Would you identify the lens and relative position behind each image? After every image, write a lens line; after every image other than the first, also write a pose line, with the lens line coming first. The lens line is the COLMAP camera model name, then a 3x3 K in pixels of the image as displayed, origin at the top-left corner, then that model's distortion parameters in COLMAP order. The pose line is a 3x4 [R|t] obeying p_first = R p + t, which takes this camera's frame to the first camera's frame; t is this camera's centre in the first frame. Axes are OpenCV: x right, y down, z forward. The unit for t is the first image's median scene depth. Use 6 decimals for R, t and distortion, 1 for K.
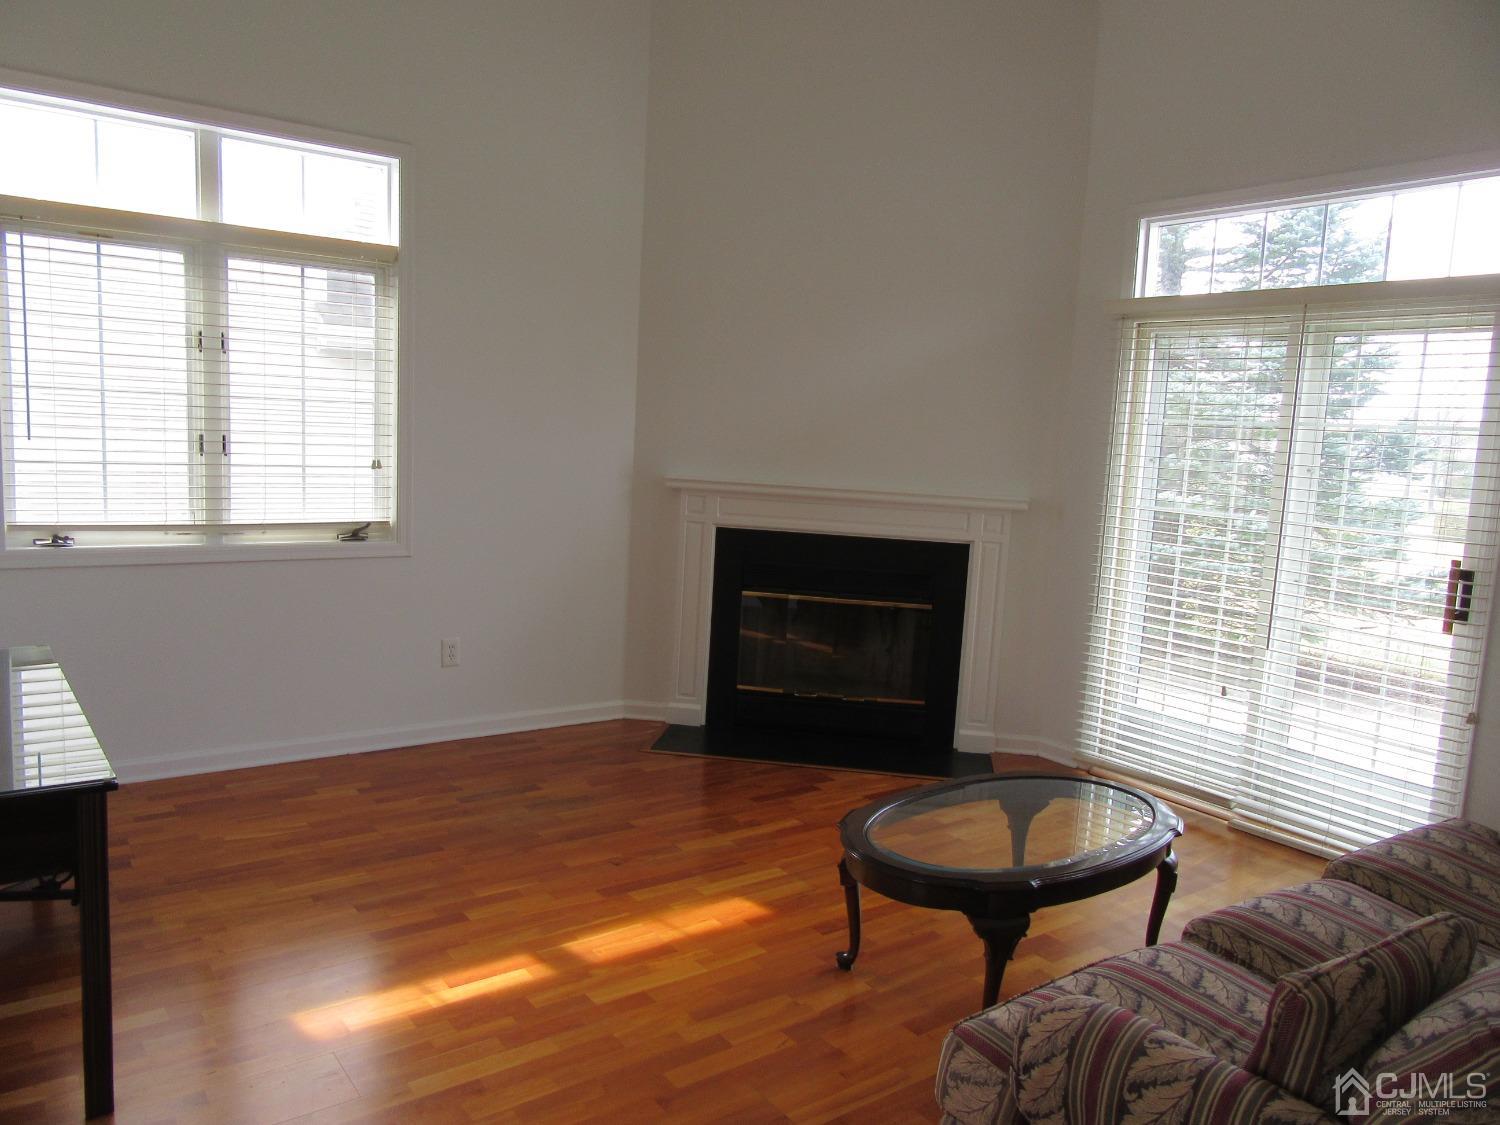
lens RADIAL K [[1114.3, 0, 747.3], [0, 1114.3, 562.1], [0, 0, 1]] dist [-0.015083, 0.016236]
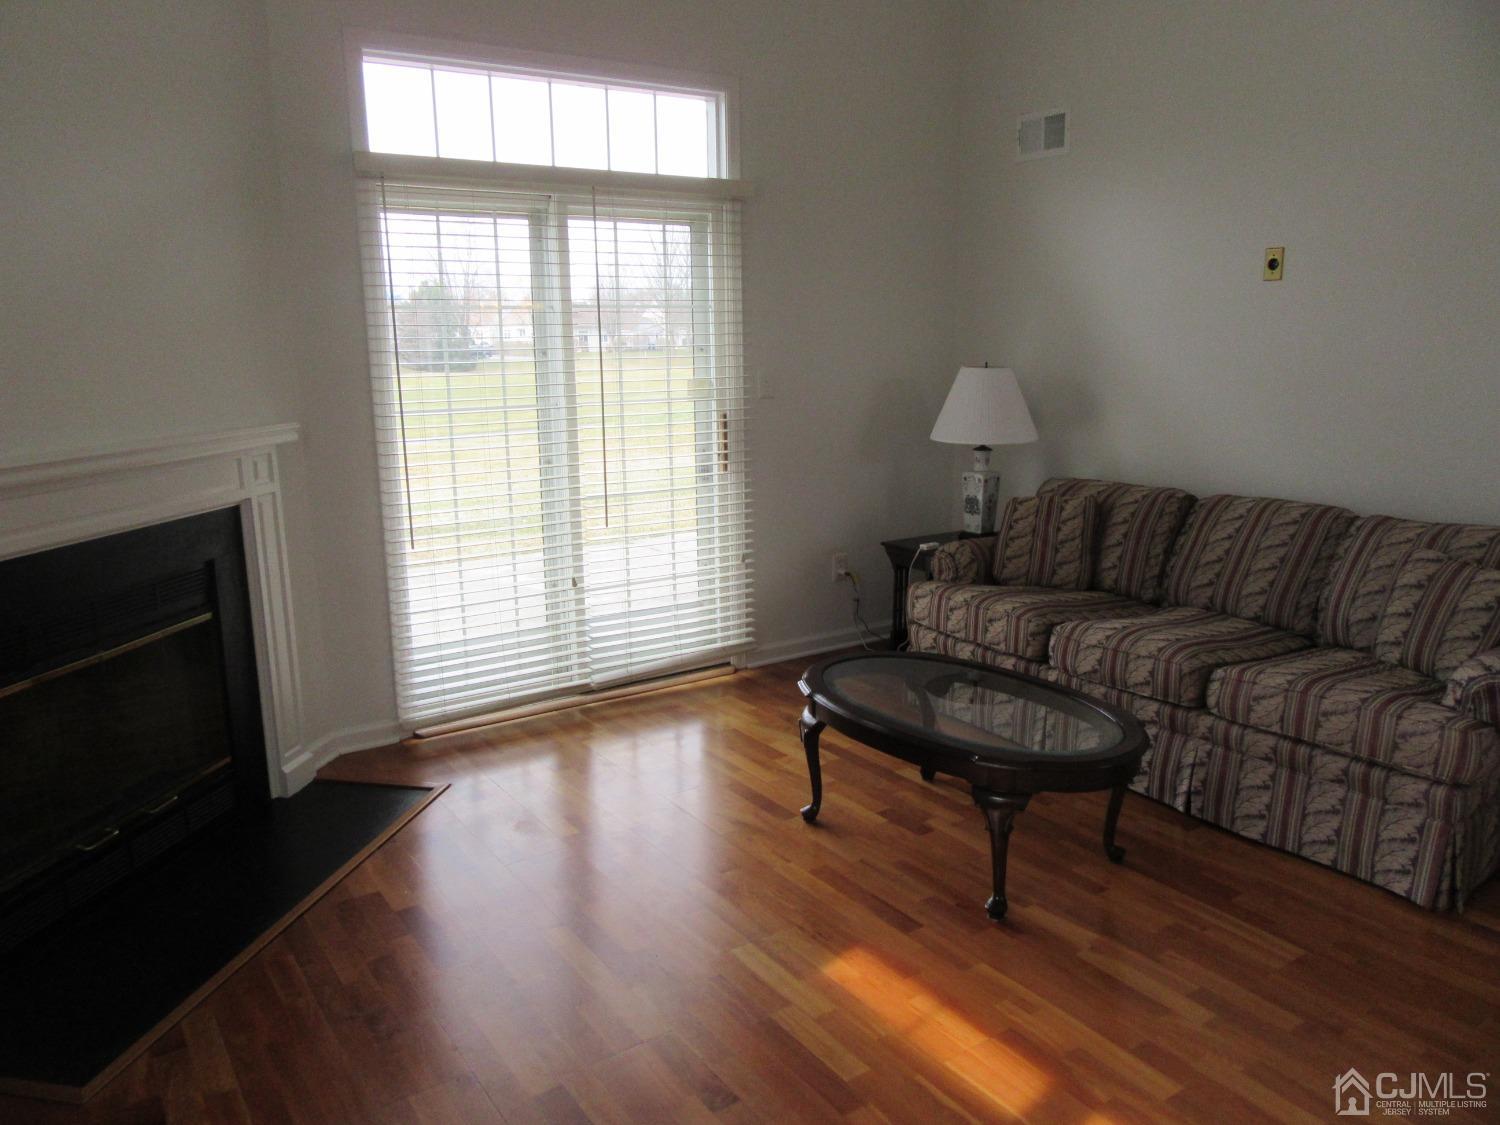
lens RADIAL K [[1124.1, 0, 748.9], [0, 1124.1, 554.5], [0, 0, 1]] dist [-0.002871, -0.001604]
pose [[0.030571, -0.247804, 0.968328, -0.524061], [0.136117, 0.960788, 0.241577, -0.126454], [-0.990221, 0.124421, 0.063103, 0.767467]]
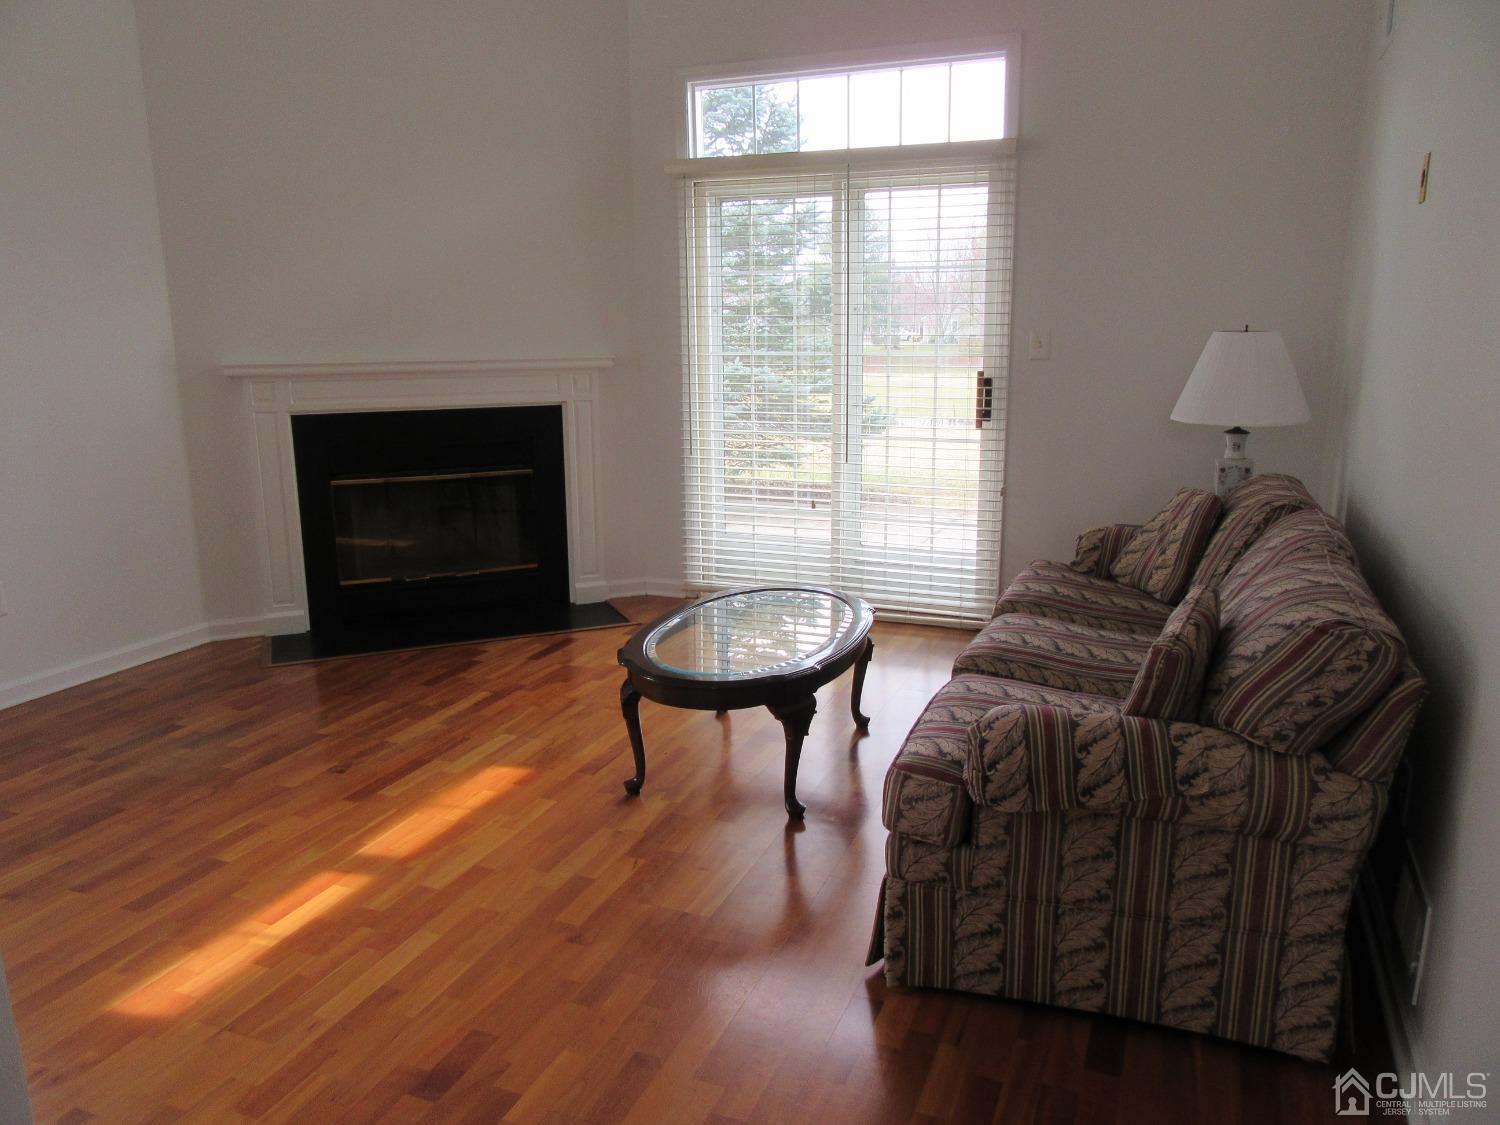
lens RADIAL K [[1114.3, 0, 748.6], [0, 1114.3, 563.6], [0, 0, 1]] dist [-0.015083, 0.016236]
pose [[0.850970, -0.170139, 0.496892, -0.219421], [0.116243, 0.983626, 0.137725, 0.007599], [-0.512188, -0.059440, 0.856814, 0.023988]]
